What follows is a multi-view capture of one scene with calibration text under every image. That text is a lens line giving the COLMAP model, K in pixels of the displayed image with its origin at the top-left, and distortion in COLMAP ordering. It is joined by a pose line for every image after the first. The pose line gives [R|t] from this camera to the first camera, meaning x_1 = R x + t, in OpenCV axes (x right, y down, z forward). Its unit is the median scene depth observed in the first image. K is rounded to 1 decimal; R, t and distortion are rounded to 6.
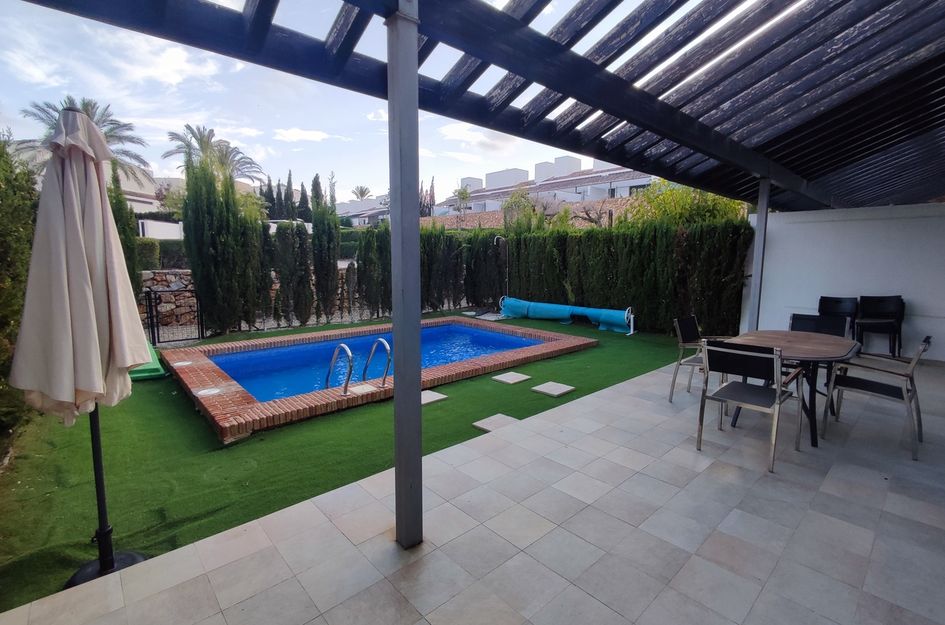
lens RADIAL K [[428.3, 0, 487.8], [0, 428.3, 306.1], [0, 0, 1]] dist [-0.005825, 0.000034]
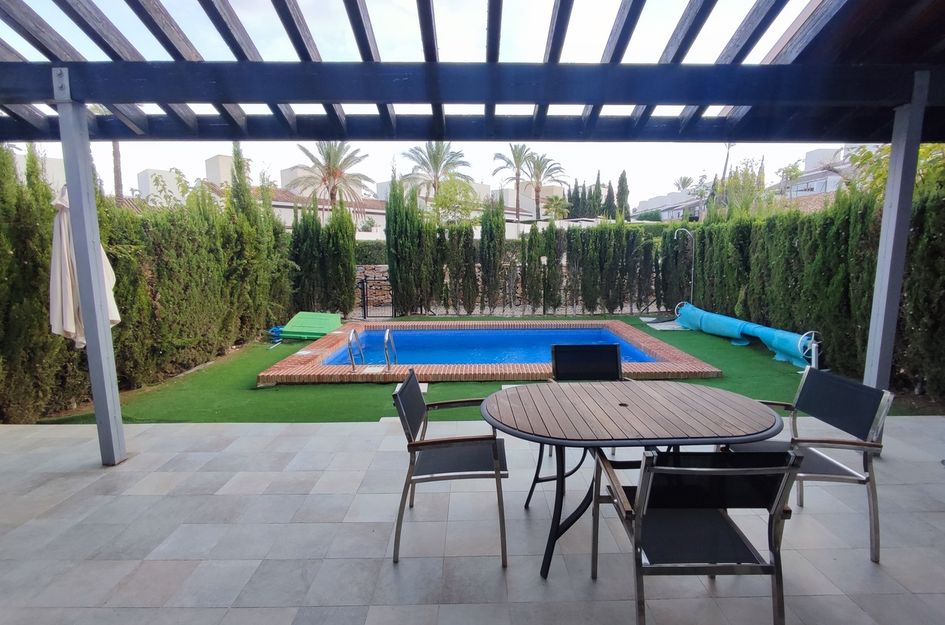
lens RADIAL K [[428.3, 0, 474.1], [0, 428.3, 306.9], [0, 0, 1]] dist [-0.005825, 0.000034]
pose [[0.750484, 0.078490, -0.656211, 0.339929], [-0.070246, 0.996771, 0.038887, -0.022057], [0.657144, 0.016912, 0.753575, 0.150265]]
